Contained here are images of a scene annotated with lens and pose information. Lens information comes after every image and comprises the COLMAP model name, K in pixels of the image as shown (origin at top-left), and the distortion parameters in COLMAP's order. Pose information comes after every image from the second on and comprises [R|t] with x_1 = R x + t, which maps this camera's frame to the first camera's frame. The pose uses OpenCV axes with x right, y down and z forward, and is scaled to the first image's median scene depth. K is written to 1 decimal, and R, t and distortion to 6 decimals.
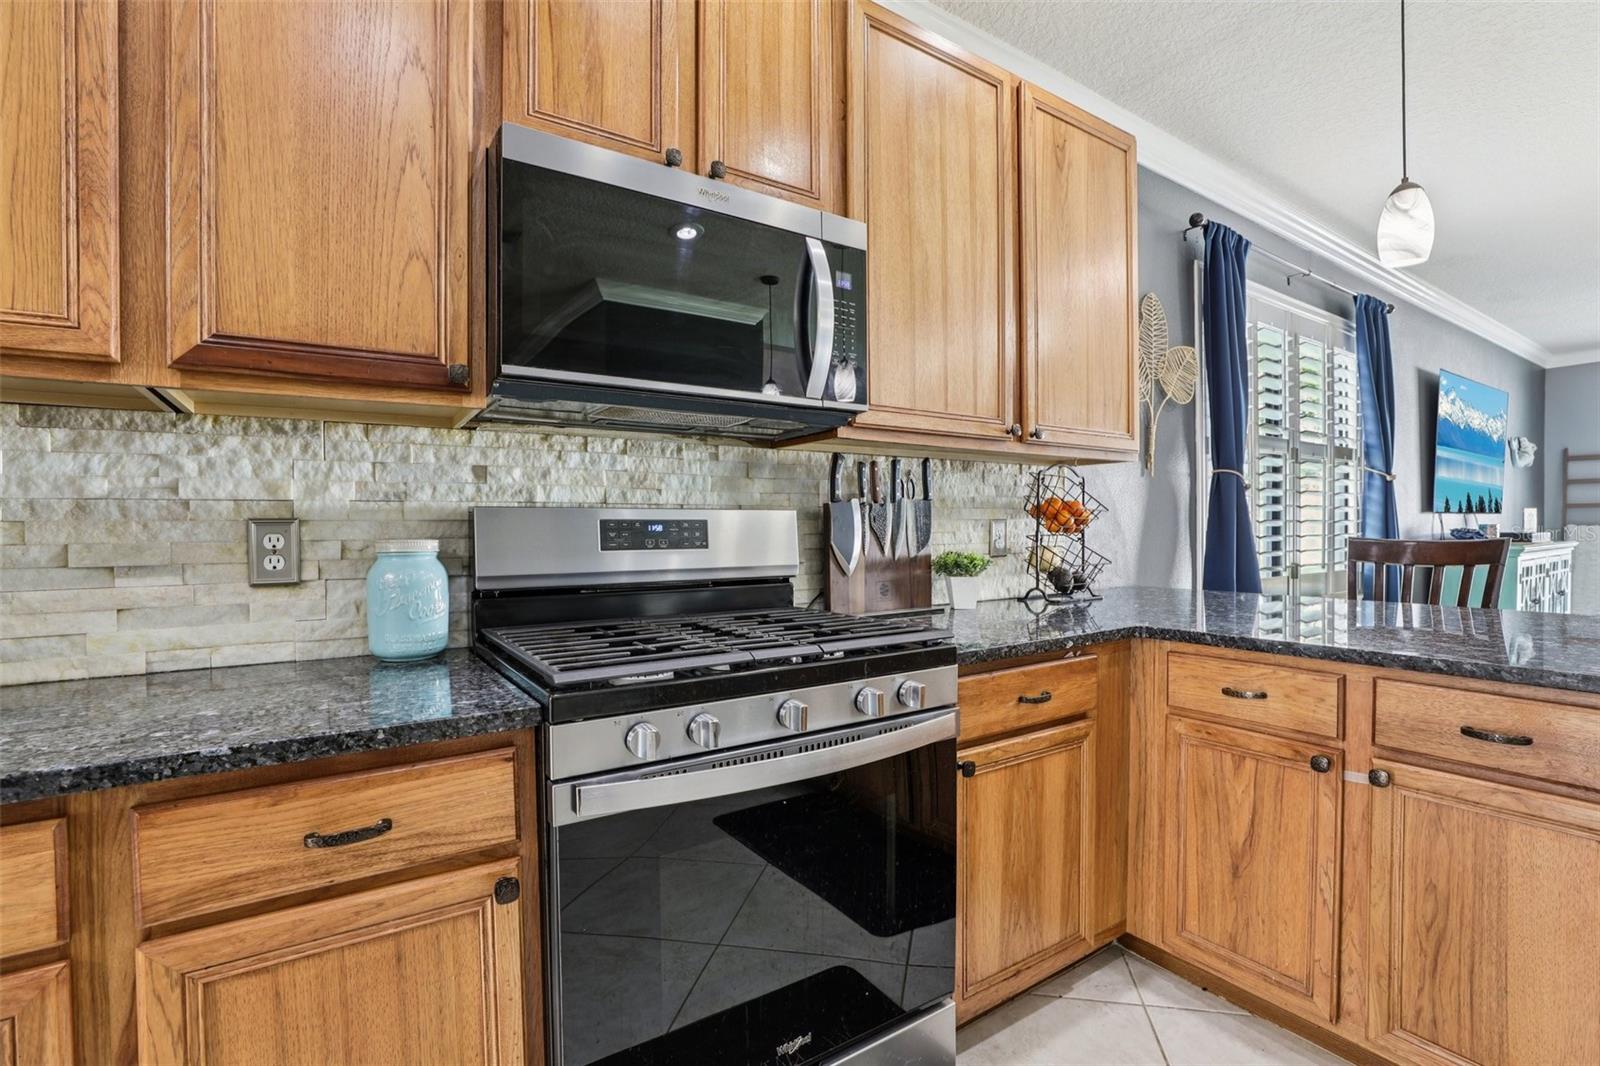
lens RADIAL K [[738.2, 0, 804.8], [0, 738.2, 537.3], [0, 0, 1]] dist [-0.031516, 0.009412]
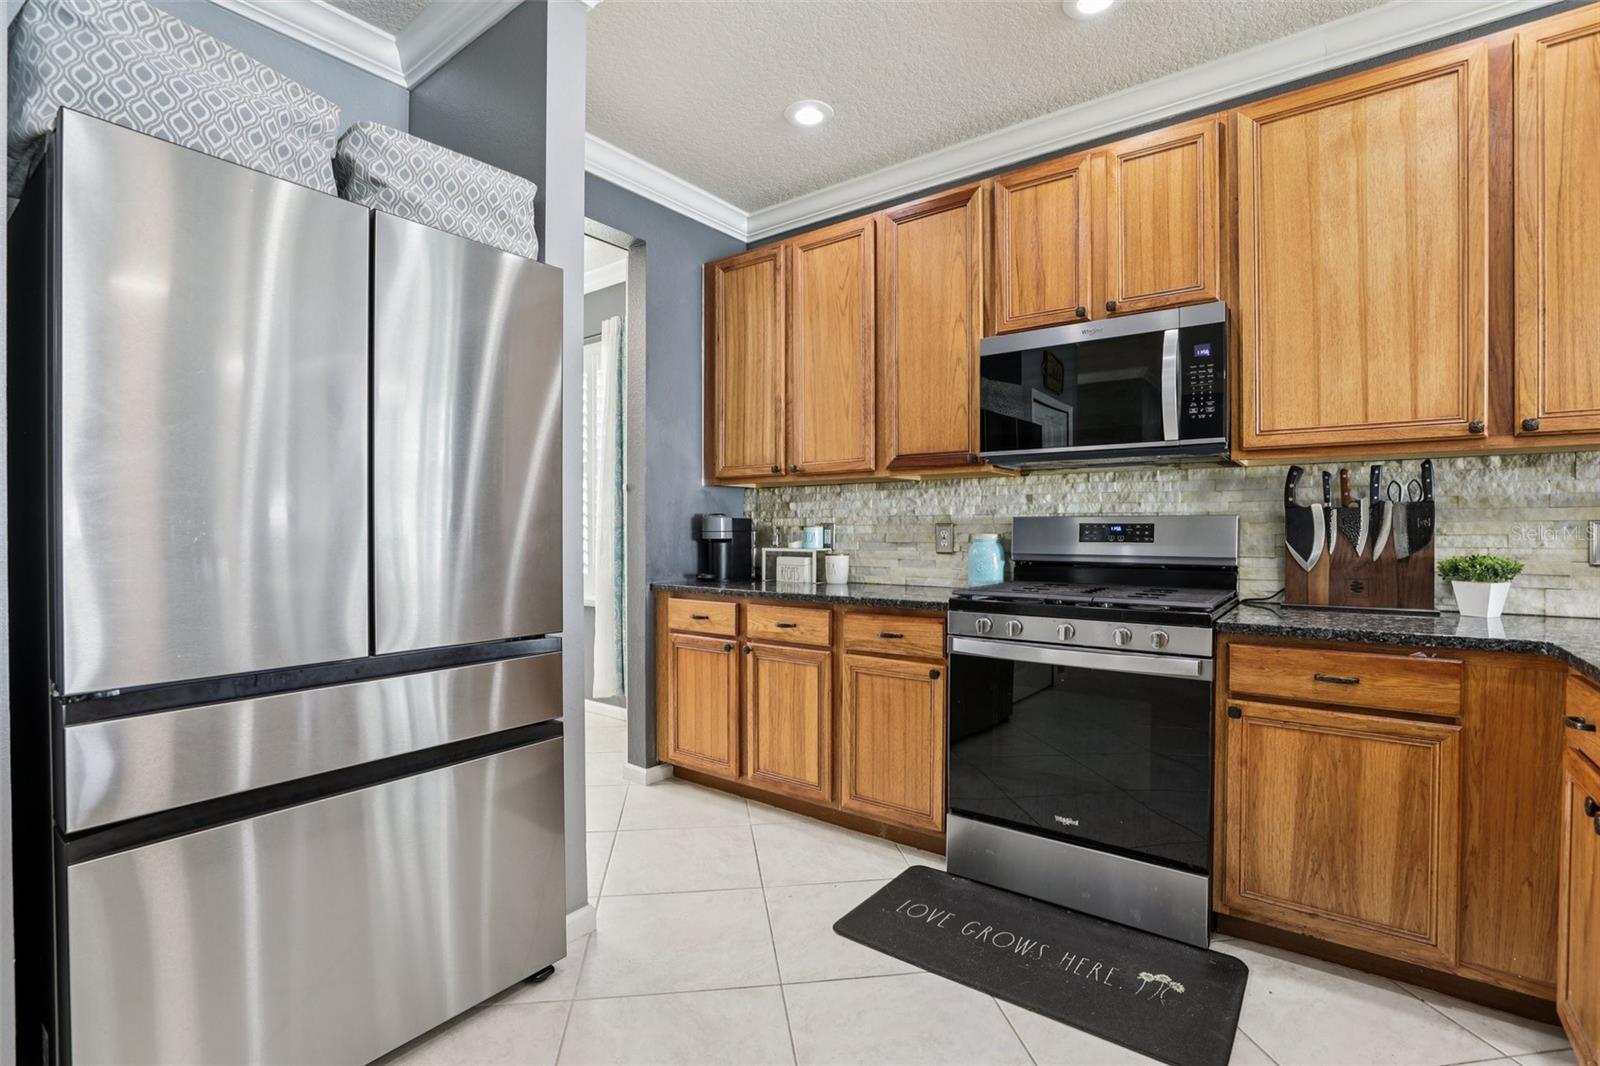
lens RADIAL K [[738.2, 0, 801.9], [0, 738.2, 534.4], [0, 0, 1]] dist [-0.031516, 0.009412]
pose [[0.336024, 0.010646, -0.941793, 1.145602], [-0.016479, 0.999850, 0.005422, 0.002281], [0.941709, 0.013698, 0.336149, -0.169325]]
